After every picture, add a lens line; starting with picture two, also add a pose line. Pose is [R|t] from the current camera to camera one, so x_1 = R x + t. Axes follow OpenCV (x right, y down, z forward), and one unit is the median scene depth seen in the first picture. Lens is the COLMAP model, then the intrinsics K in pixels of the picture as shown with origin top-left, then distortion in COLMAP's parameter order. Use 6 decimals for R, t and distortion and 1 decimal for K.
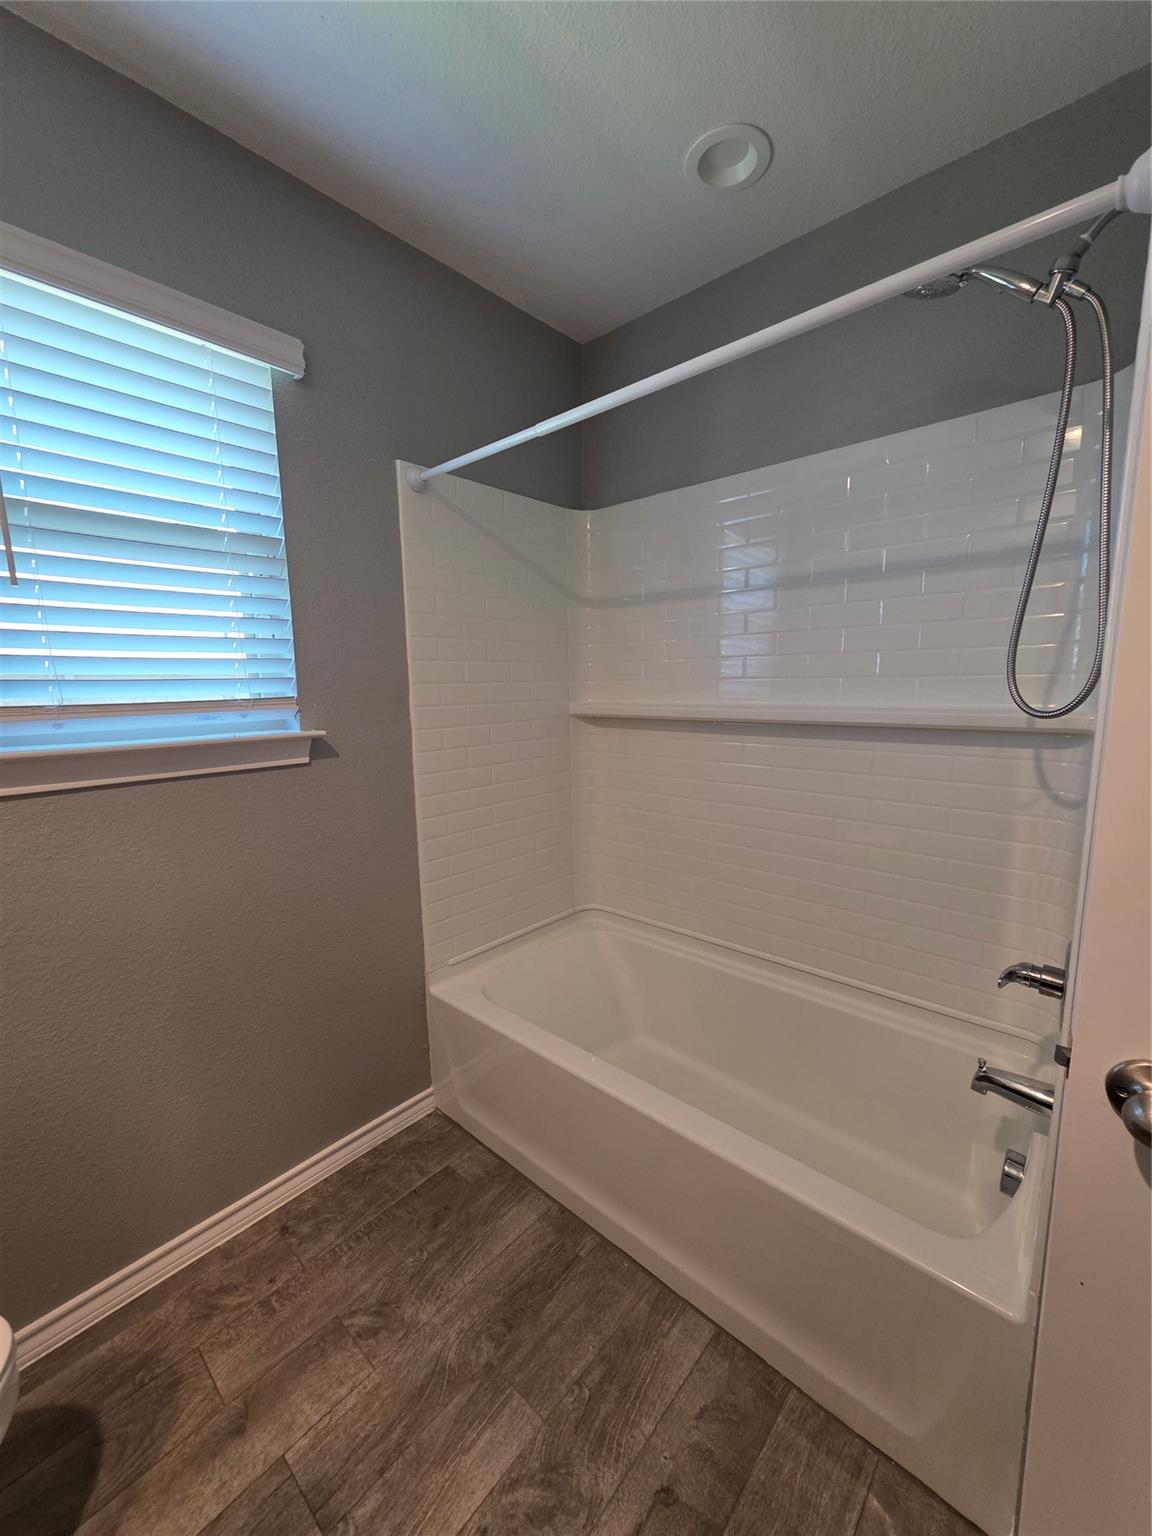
lens RADIAL K [[610.6, 0, 577.9], [0, 610.6, 765.0], [0, 0, 1]] dist [-0.000466, 0.000816]
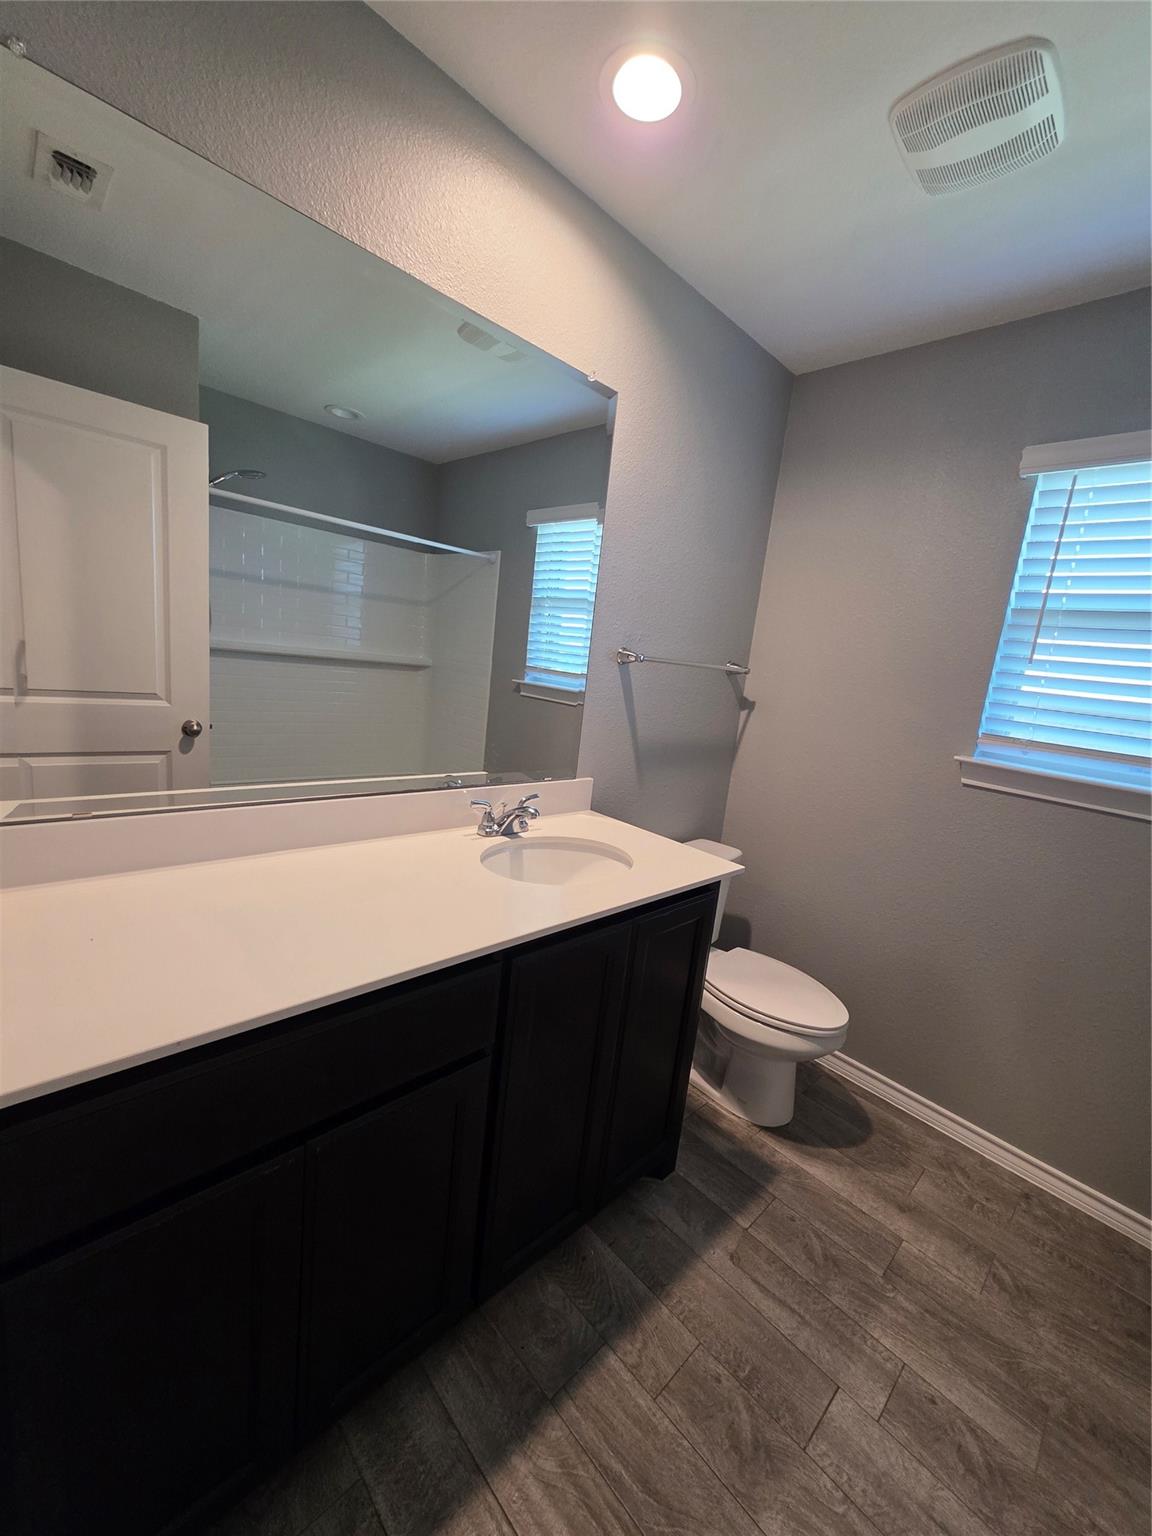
lens RADIAL K [[610.6, 0, 577.1], [0, 610.6, 763.6], [0, 0, 1]] dist [-0.000466, 0.000816]
pose [[-0.090438, 0.177322, -0.979989, 0.743713], [-0.250797, 0.948253, 0.194724, -0.054050], [0.963806, 0.263388, -0.041286, -0.009559]]
